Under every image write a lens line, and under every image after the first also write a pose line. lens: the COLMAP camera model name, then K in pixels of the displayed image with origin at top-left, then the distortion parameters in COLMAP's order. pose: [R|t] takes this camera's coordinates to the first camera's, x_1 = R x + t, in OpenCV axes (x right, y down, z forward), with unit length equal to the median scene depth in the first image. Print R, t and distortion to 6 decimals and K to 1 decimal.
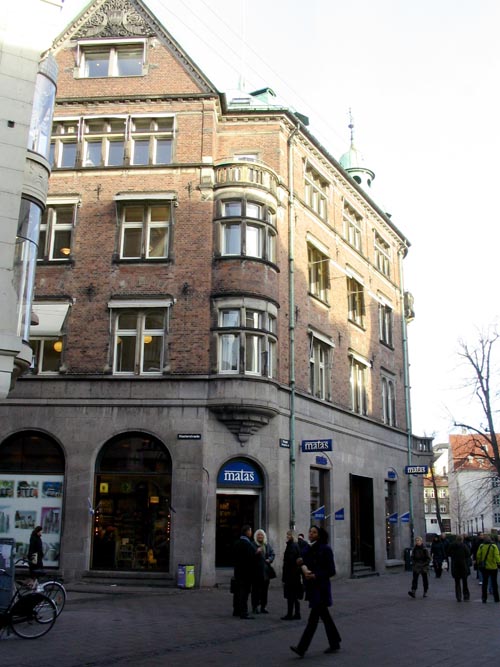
lens RADIAL K [[718.6, 0, 250.0], [0, 718.6, 333.5], [0, 0, 1]] dist [-0.125873, 0.016195]
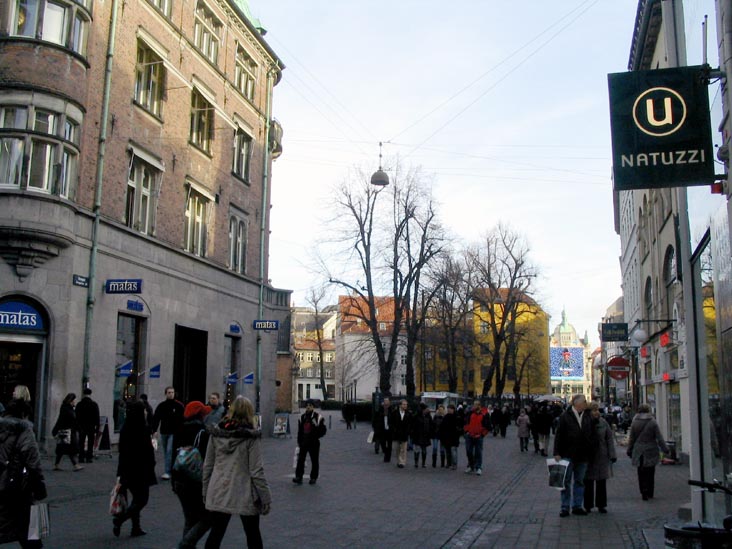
lens RADIAL K [[741.5, 0, 366.0], [0, 741.5, 274.5], [0, 0, 1]] dist [-0.090322, 0.021859]
pose [[0.965474, 0.050268, 0.255605, 0.132198], [-0.077330, 0.992281, 0.096943, 0.037038], [-0.248759, -0.113362, 0.961909, 0.115916]]
